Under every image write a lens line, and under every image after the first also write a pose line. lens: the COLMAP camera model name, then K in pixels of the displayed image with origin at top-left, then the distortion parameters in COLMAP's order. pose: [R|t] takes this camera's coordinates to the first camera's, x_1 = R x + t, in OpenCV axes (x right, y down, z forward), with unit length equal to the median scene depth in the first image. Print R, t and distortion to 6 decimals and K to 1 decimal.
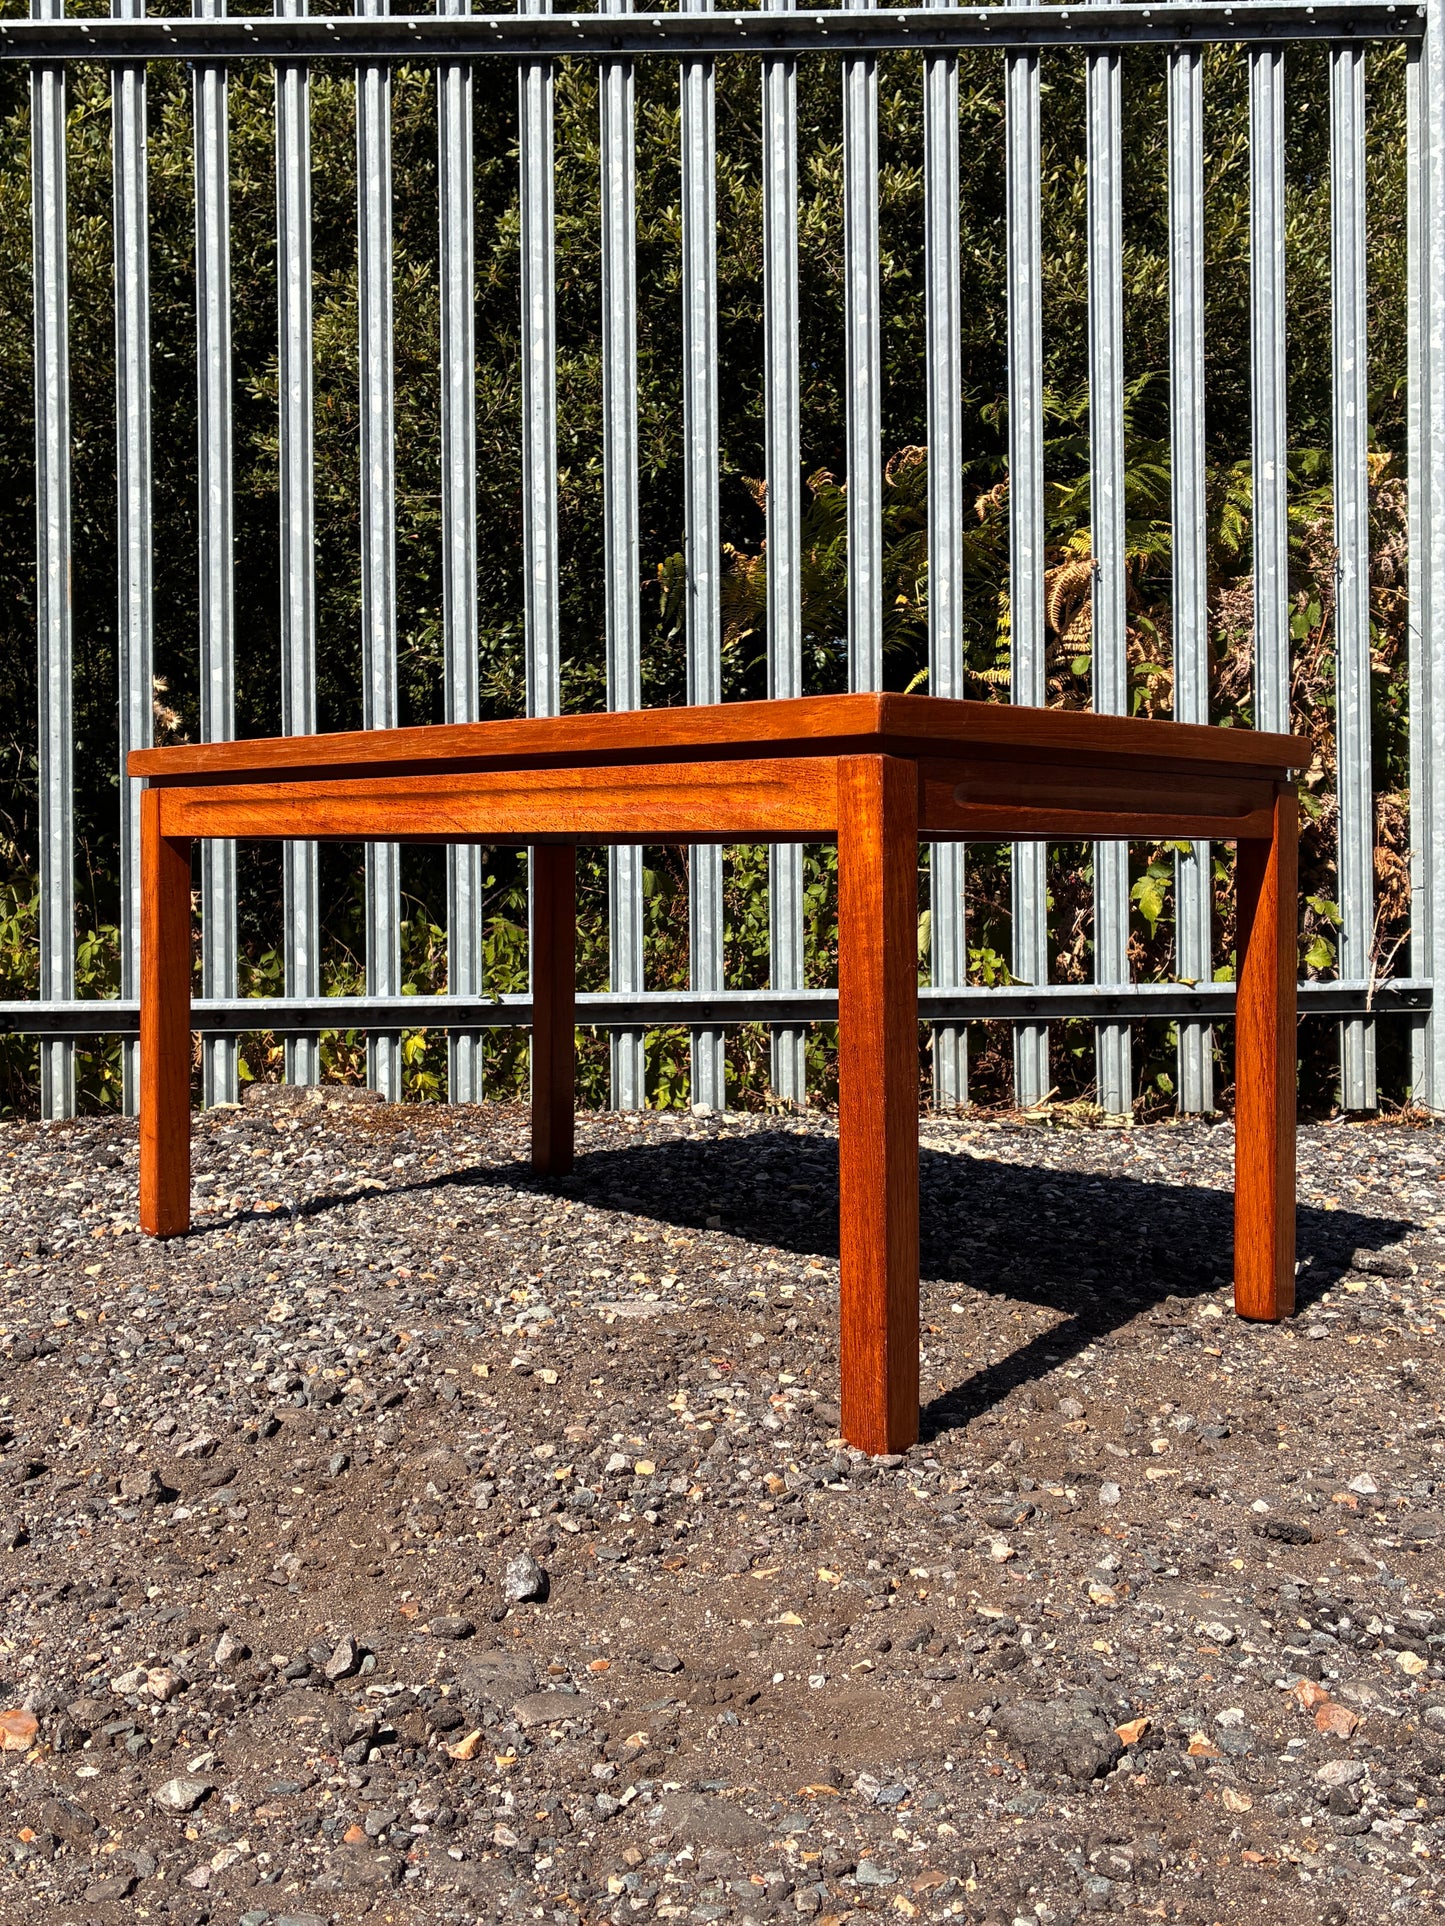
lens RADIAL K [[1845.3, 0, 706.9], [0, 1845.3, 886.8], [0, 0, 1]] dist [0.029585, 0.000000]
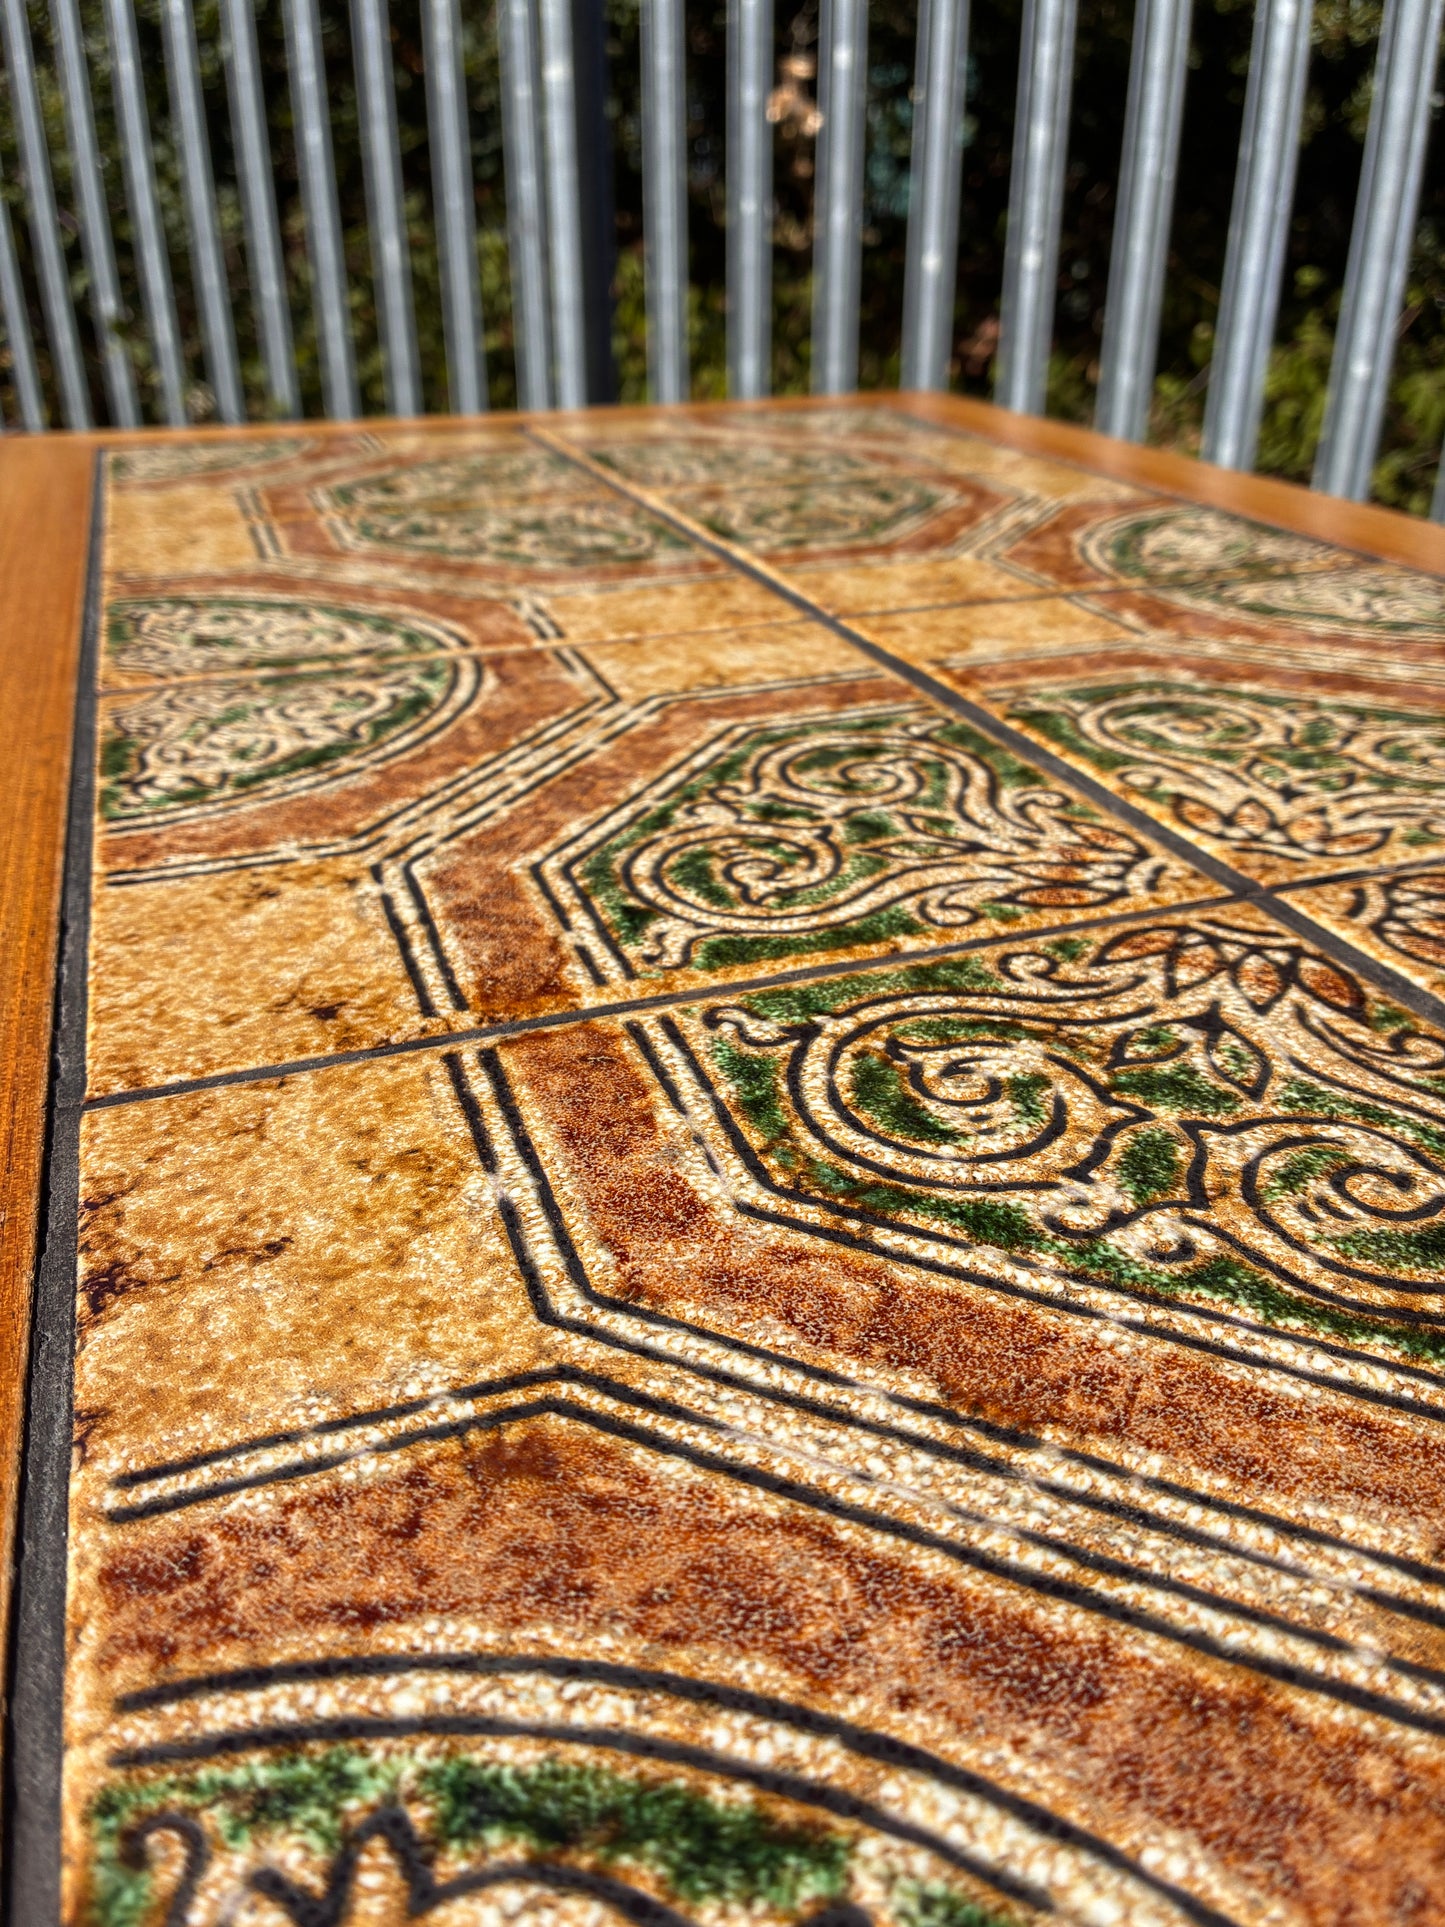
lens RADIAL K [[1496.0, 0, 720.2], [0, 1496.0, 990.2], [0, 0, 1]] dist [0.045942, -0.070187]
pose [[0.857021, 0.237766, -0.457147, 0.062258], [0.004965, 0.883326, 0.468733, -0.066840], [0.515258, -0.403984, 0.755848, 0.358390]]
